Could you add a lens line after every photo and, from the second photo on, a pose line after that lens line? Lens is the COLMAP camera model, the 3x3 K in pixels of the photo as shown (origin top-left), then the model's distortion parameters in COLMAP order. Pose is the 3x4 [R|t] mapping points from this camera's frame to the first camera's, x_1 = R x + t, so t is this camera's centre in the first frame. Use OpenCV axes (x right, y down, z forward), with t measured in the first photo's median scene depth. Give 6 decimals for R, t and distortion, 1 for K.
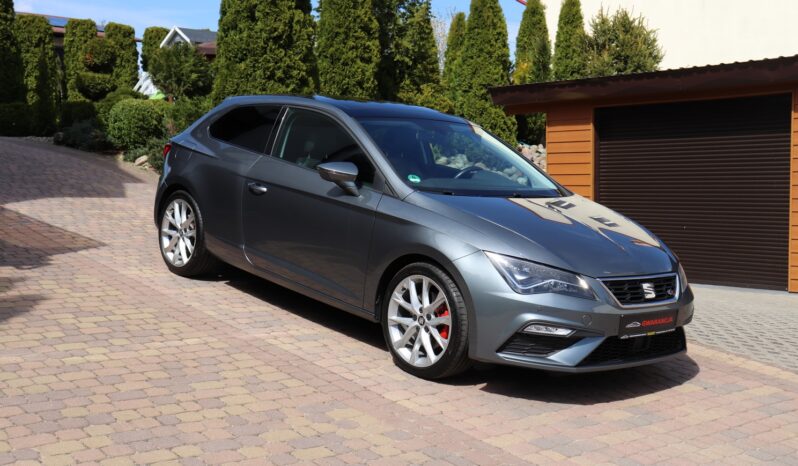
lens RADIAL K [[915.9, 0, 399.0], [0, 915.9, 233.0], [0, 0, 1]] dist [0.000947, 0.001674]
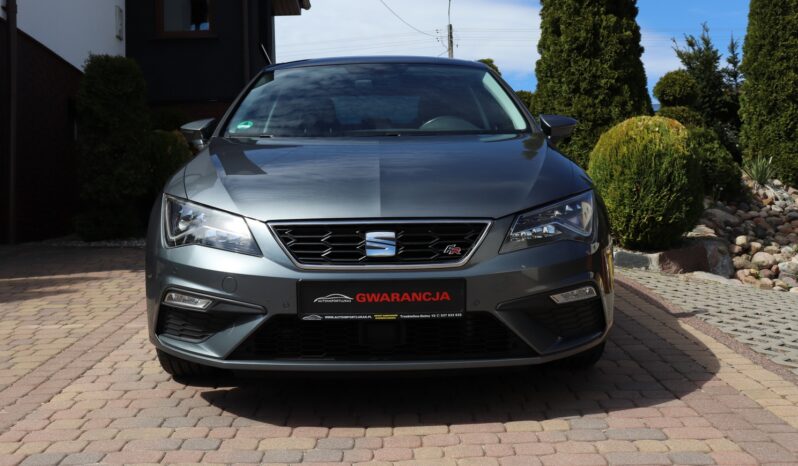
lens RADIAL K [[855.1, 0, 392.7], [0, 855.1, 229.3], [0, 0, 1]] dist [-0.102925, 0.191081]
pose [[0.765128, -0.056618, -0.641384, 0.258660], [0.002631, 0.996393, -0.084818, 0.040951], [0.643873, 0.063209, 0.762517, 0.237877]]
